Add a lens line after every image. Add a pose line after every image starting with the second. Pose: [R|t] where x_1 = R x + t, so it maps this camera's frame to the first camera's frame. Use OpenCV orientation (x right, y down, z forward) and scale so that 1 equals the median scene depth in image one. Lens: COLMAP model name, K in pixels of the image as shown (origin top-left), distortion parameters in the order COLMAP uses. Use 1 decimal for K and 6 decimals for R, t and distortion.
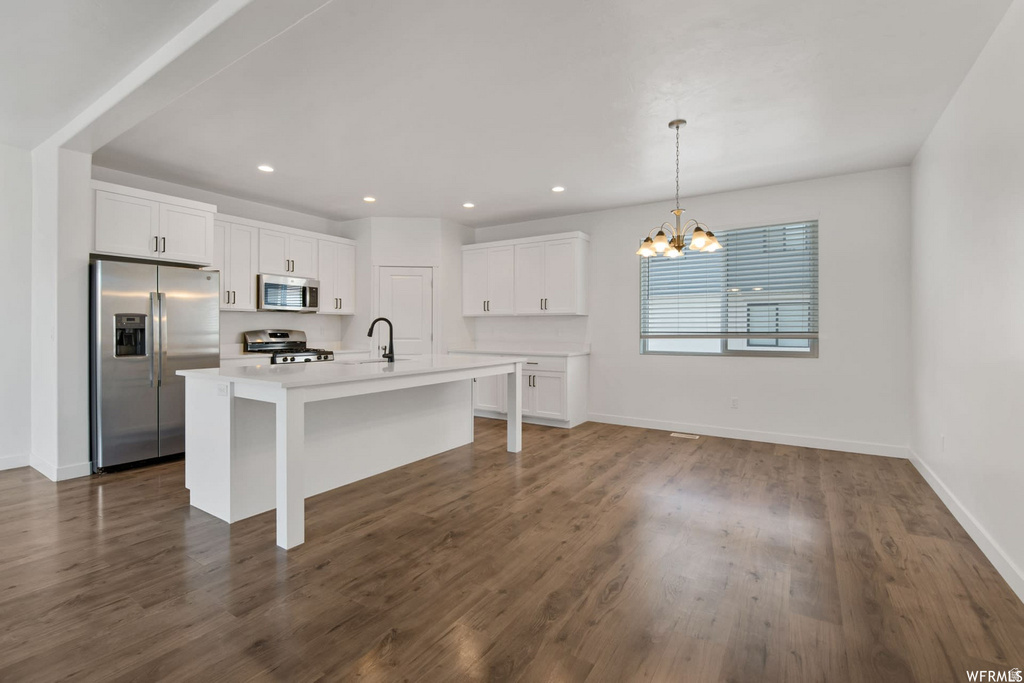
lens RADIAL K [[465.0, 0, 506.6], [0, 465.0, 333.3], [0, 0, 1]] dist [0.000629, -0.002930]
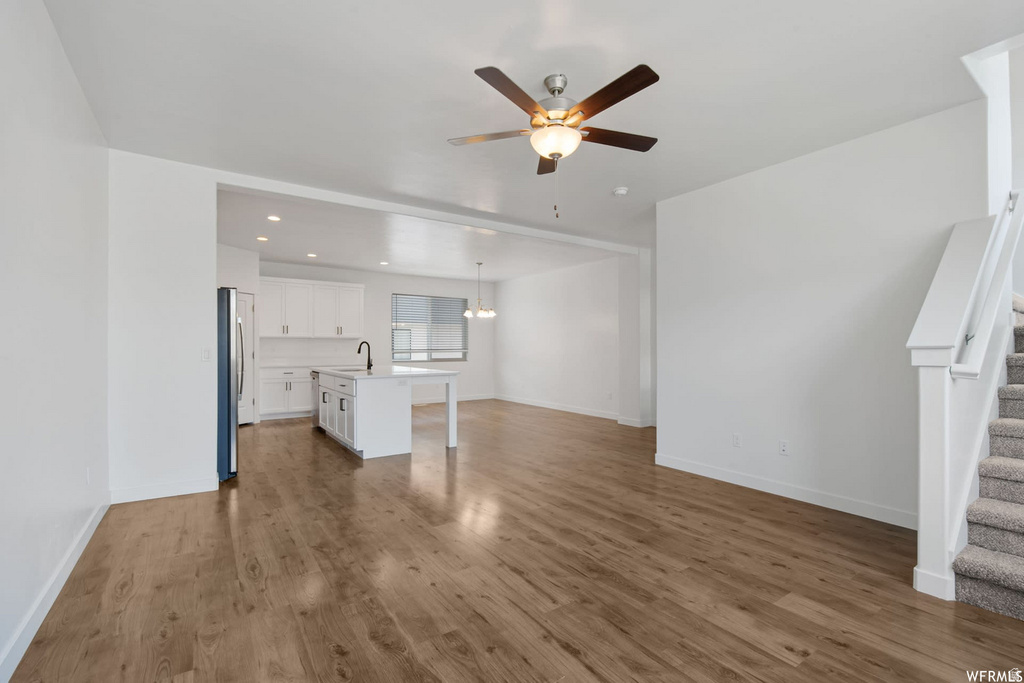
lens RADIAL K [[465.0, 0, 517.4], [0, 465.0, 345.3], [0, 0, 1]] dist [0.000629, -0.002930]
pose [[0.379893, 0.001562, 0.925029, -1.412175], [0.008726, 0.999948, -0.005272, -0.006478], [-0.924989, 0.010074, 0.379860, -0.068412]]
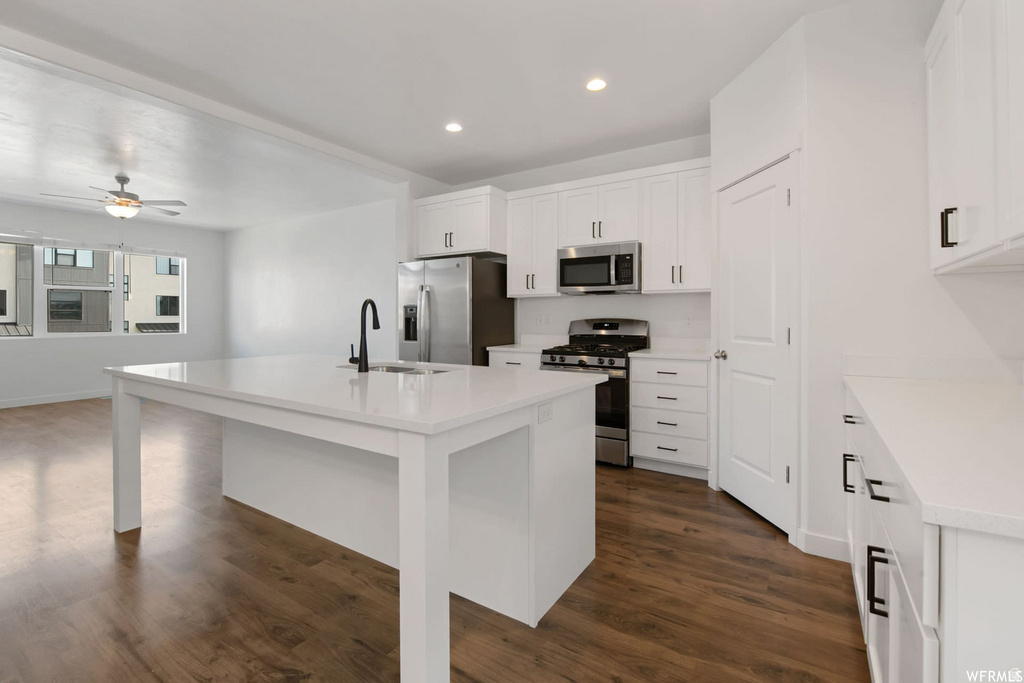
lens RADIAL K [[465.0, 0, 529.8], [0, 465.0, 321.9], [0, 0, 1]] dist [0.000629, -0.002930]
pose [[-0.001514, 0.006787, -0.999976, 0.332714], [-0.005837, 0.999960, 0.006796, -0.008108], [0.999982, 0.005847, -0.001474, 1.133905]]
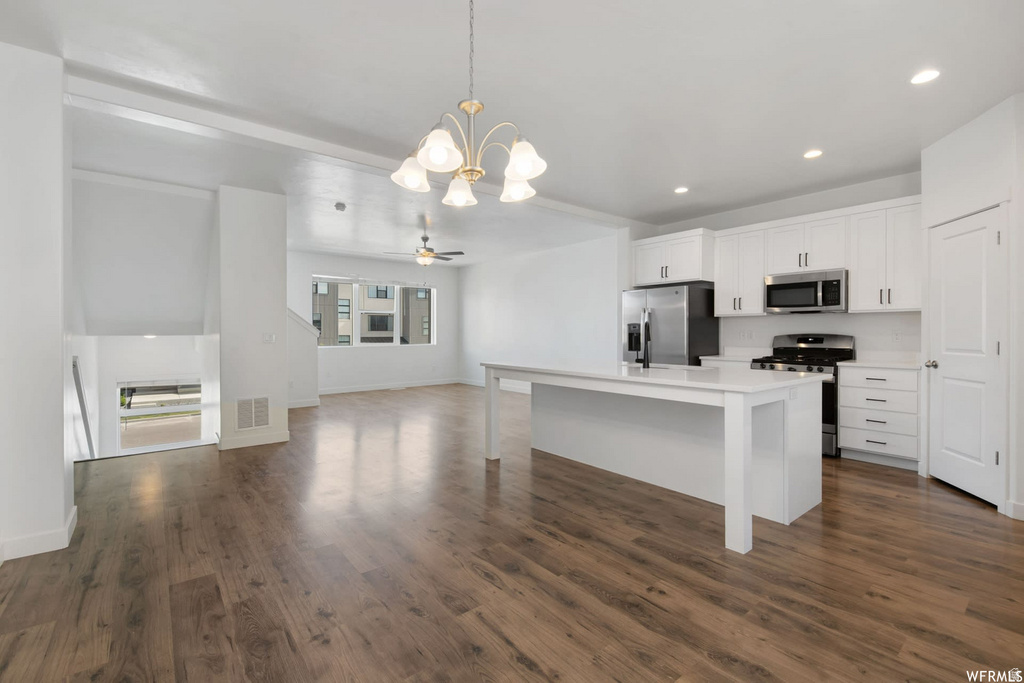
lens RADIAL K [[465.0, 0, 509.1], [0, 465.0, 336.3], [0, 0, 1]] dist [0.000629, -0.002930]
pose [[-0.342583, 0.006519, -0.939465, 0.685510], [-0.005711, 0.999943, 0.009022, -0.009517], [0.939470, 0.008456, -0.342526, 0.988919]]
